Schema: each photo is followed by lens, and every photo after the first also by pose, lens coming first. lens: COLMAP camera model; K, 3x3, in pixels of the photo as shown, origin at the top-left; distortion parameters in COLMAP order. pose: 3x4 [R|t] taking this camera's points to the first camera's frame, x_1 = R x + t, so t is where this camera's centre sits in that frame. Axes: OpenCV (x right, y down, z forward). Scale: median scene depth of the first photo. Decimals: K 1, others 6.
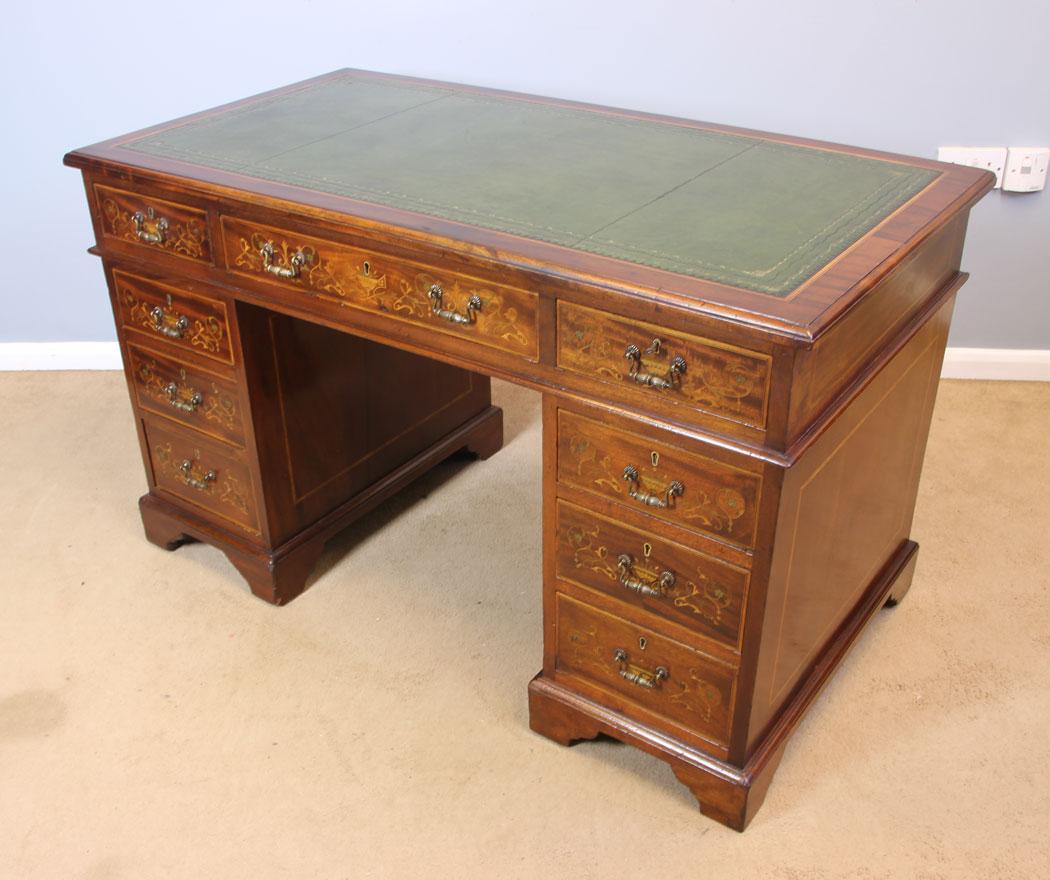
lens RADIAL K [[1157.8, 0, 467.7], [0, 1157.8, 474.2], [0, 0, 1]] dist [-0.162497, 0.134921]
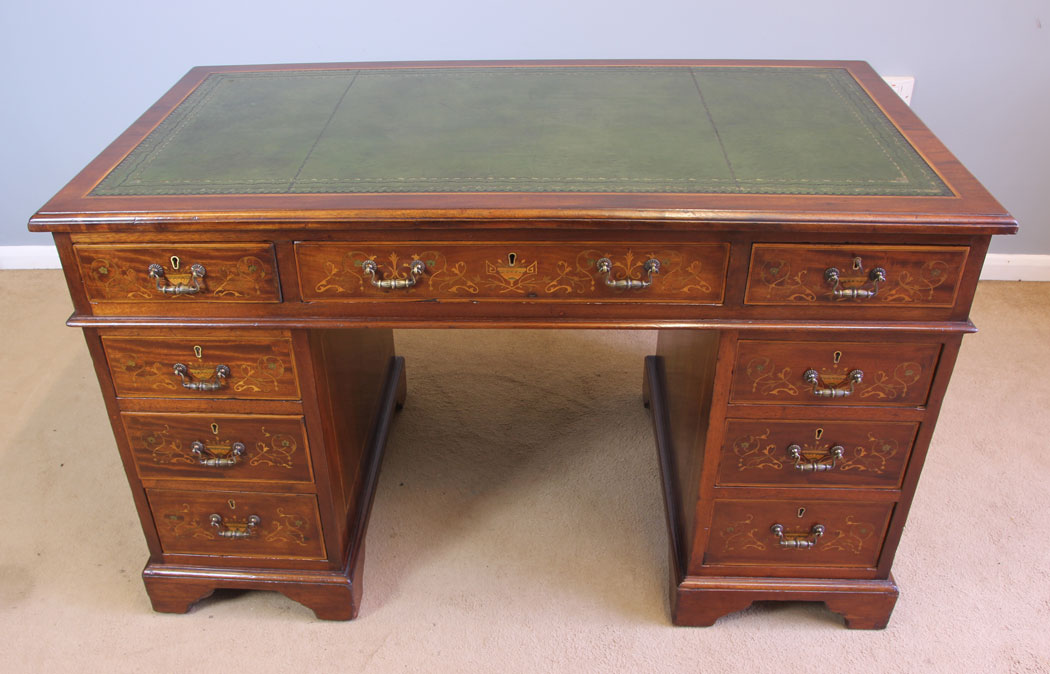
lens RADIAL K [[935.2, 0, 485.3], [0, 935.2, 335.1], [0, 0, 1]] dist [-0.095963, 0.009139]
pose [[0.828516, -0.289582, 0.479275, -0.515997], [0.291373, 0.953848, 0.072629, -0.186753], [-0.478187, 0.079473, 0.874655, 0.336077]]
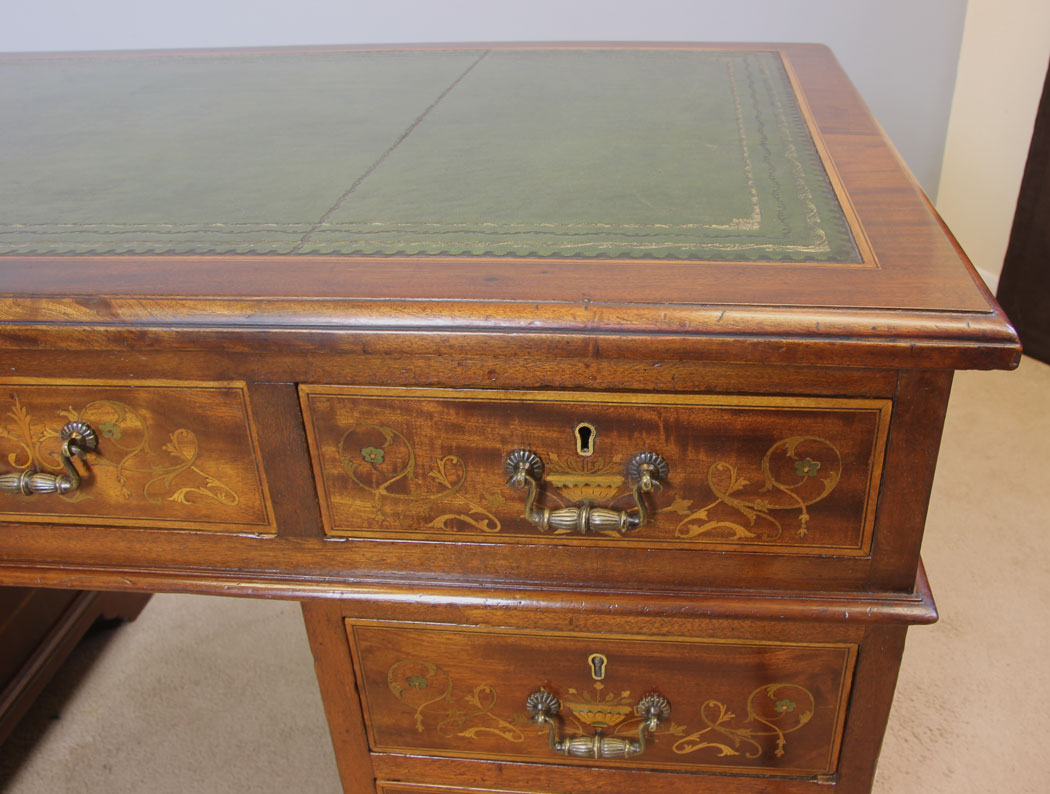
lens RADIAL K [[1005.7, 0, 594.8], [0, 1005.7, 413.0], [0, 0, 1]] dist [-0.145378, 0.138184]
pose [[0.840091, -0.251645, 0.480544, -0.004084], [0.275812, 0.960981, 0.021056, -0.110115], [-0.467092, 0.114851, 0.876718, 0.589340]]
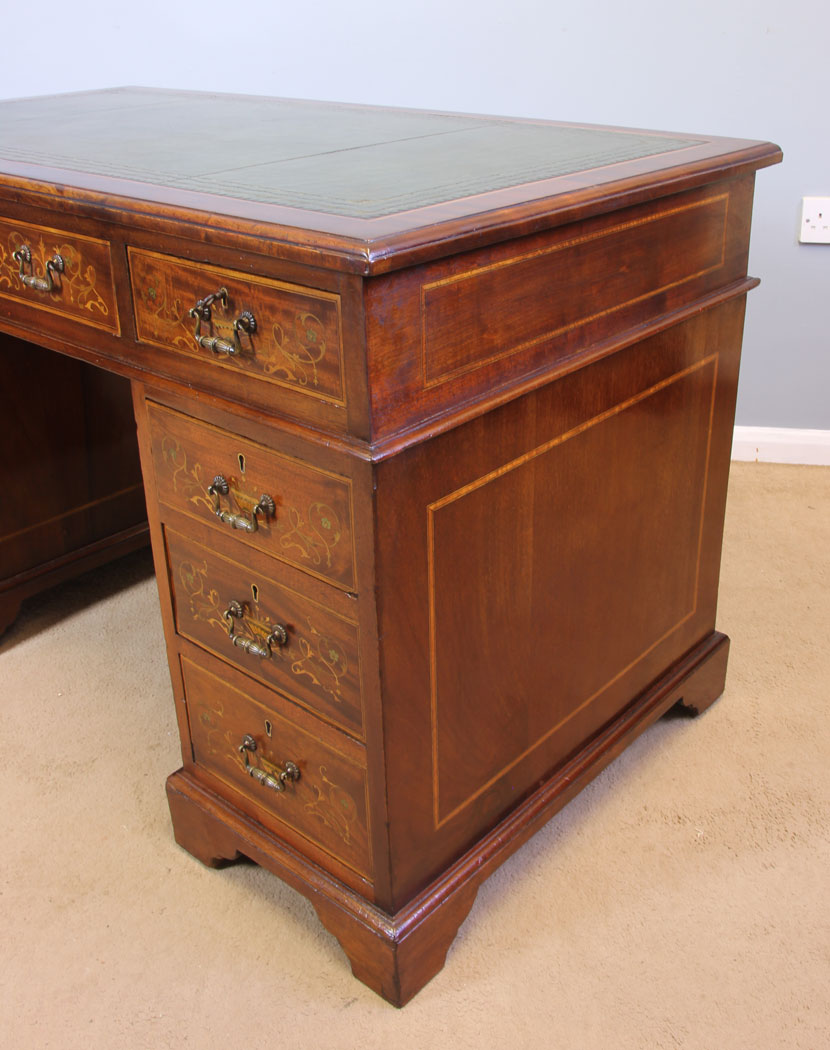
lens RADIAL K [[1114.6, 0, 454.6], [0, 1114.6, 418.6], [0, 0, 1]] dist [-0.154897, 0.122545]
pose [[0.998629, 0.043766, -0.028728, 0.291872], [-0.048009, 0.984421, -0.169148, 0.065957], [0.020877, 0.170295, 0.985172, 0.280422]]
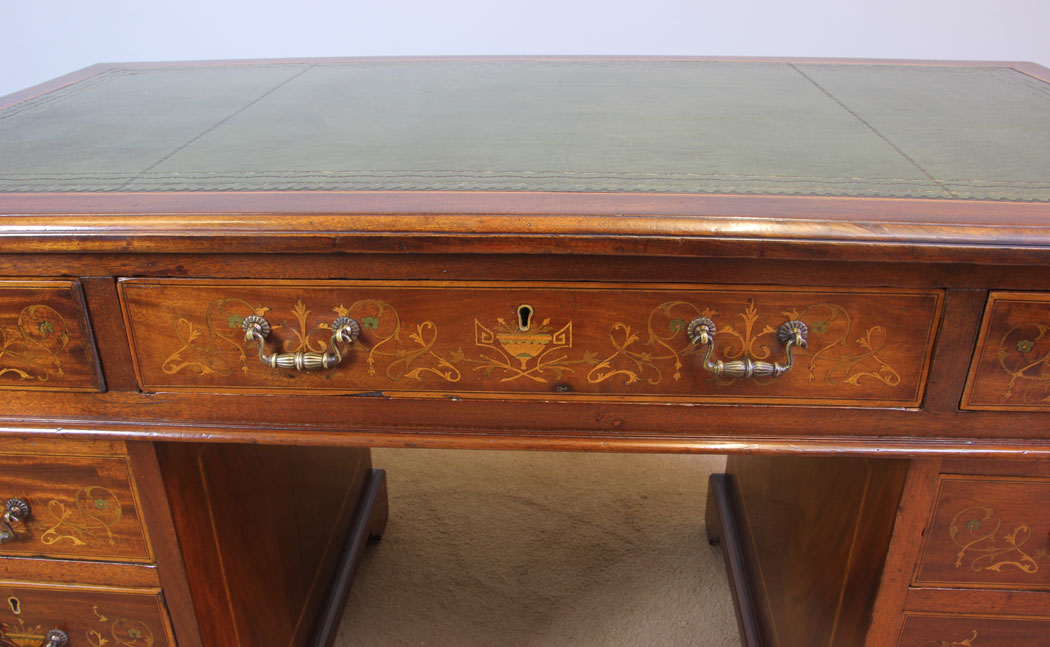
lens RADIAL K [[867.9, 0, 511.0], [0, 867.9, 324.6], [0, 0, 1]] dist [-0.126039, 0.100135]
pose [[0.833221, -0.216375, 0.508846, -0.294820], [0.275425, 0.960377, -0.042623, -0.165893], [-0.479461, 0.175664, 0.859802, 0.694655]]
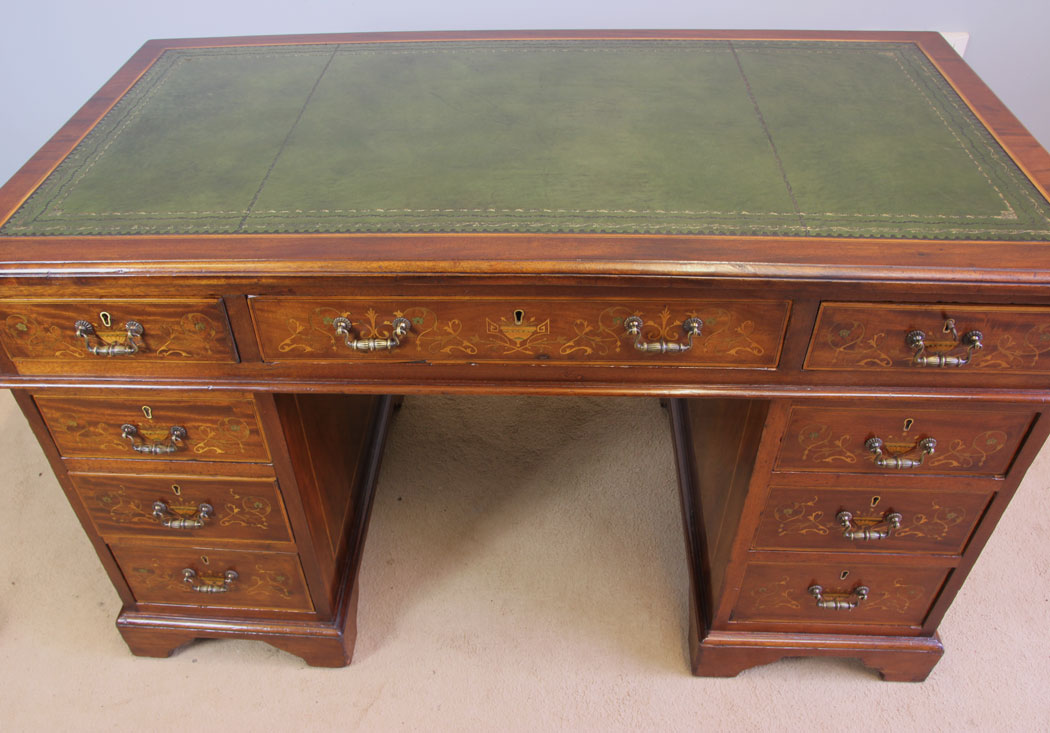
lens RADIAL K [[863.9, 0, 488.0], [0, 863.9, 365.1], [0, 0, 1]] dist [-0.110360, 0.066825]
pose [[0.830488, -0.357420, 0.427247, -0.375613], [0.295668, 0.932883, 0.205694, -0.282292], [-0.472091, -0.044503, 0.880426, 0.508314]]
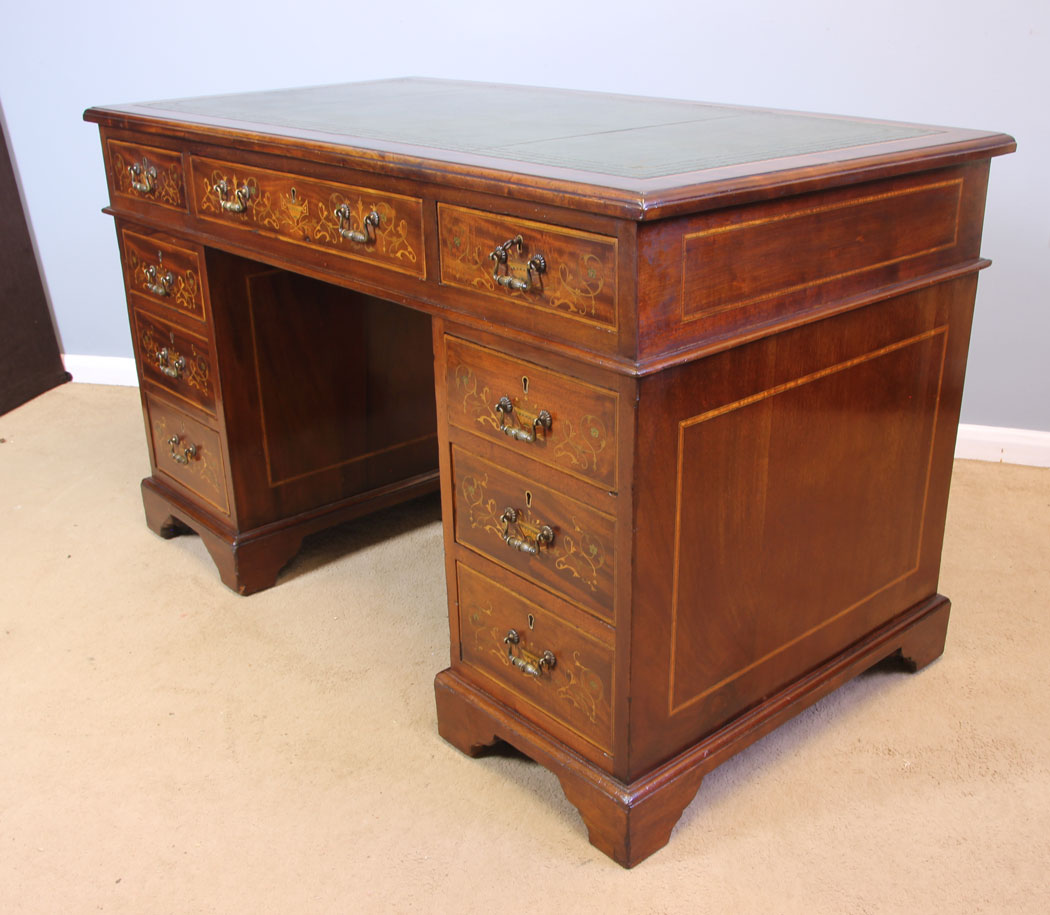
lens RADIAL K [[1187.4, 0, 527.3], [0, 1187.4, 486.9], [0, 0, 1]] dist [-0.151168, 0.061793]
pose [[0.980338, 0.097437, -0.171591, 0.301408], [-0.119470, 0.985173, -0.123133, 0.161265], [0.157049, 0.141211, 0.977443, 0.116472]]
